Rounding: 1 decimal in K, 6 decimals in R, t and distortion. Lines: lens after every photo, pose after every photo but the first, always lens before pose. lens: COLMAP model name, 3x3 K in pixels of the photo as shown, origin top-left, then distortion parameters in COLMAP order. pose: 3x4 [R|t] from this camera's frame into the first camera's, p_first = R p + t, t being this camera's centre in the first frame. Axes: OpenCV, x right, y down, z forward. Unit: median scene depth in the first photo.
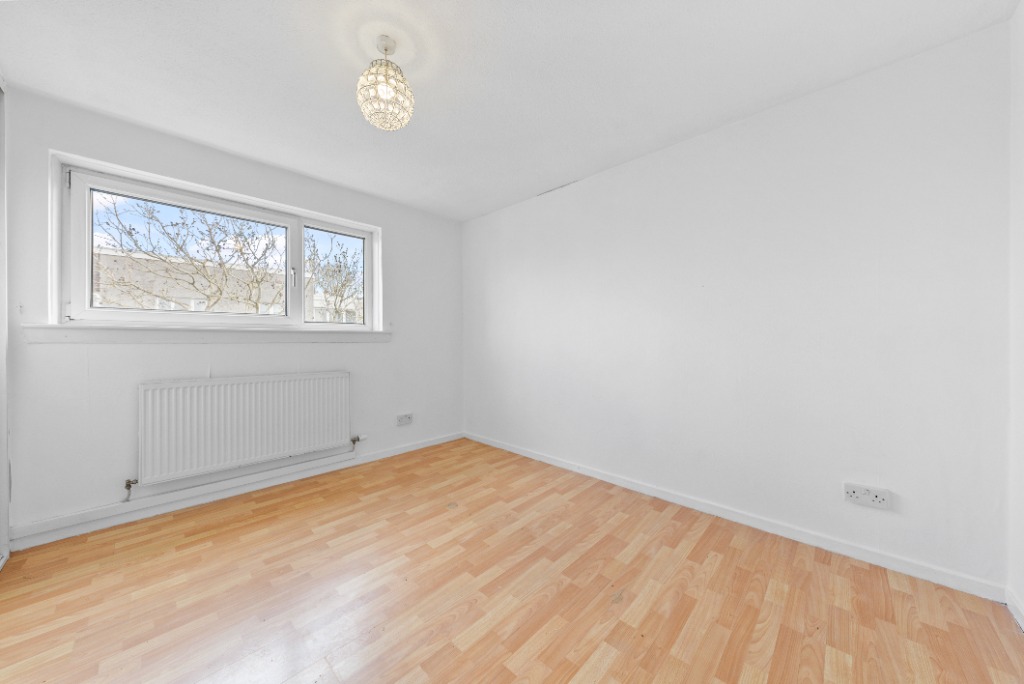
lens RADIAL K [[355.9, 0, 510.3], [0, 355.9, 350.4], [0, 0, 1]] dist [-0.001520, -0.000104]
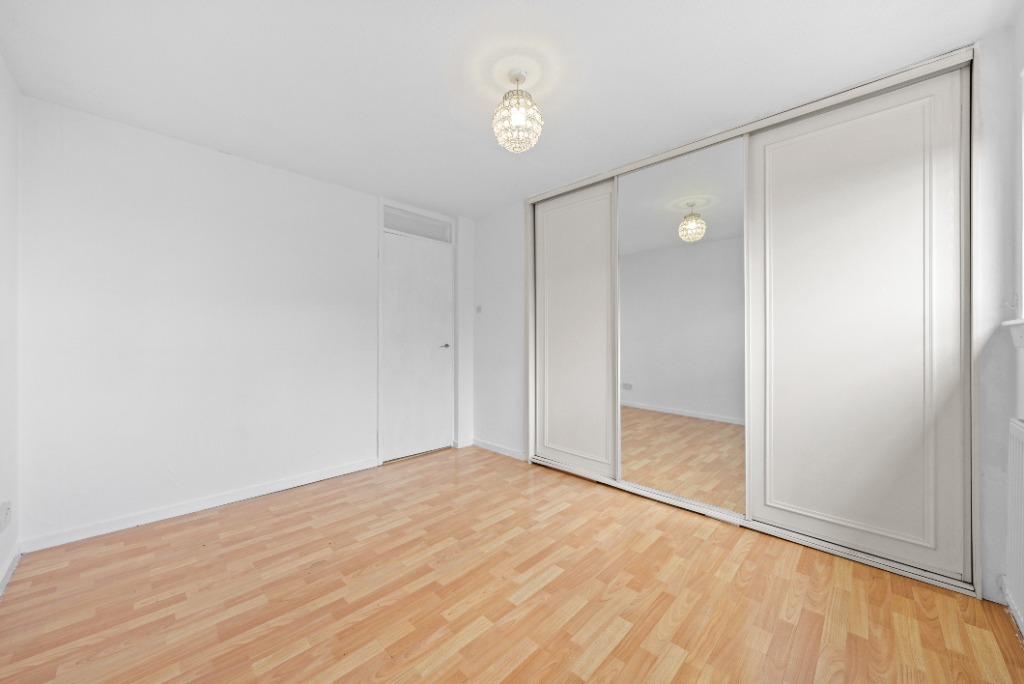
lens RADIAL K [[373.8, 0, 512.7], [0, 373.8, 321.0], [0, 0, 1]] dist [0.000398, 0.000017]
pose [[-0.999933, 0.003514, 0.011041, -0.322768], [0.003205, 0.999606, -0.027891, -0.062084], [-0.011135, -0.027853, -0.999550, 2.019565]]
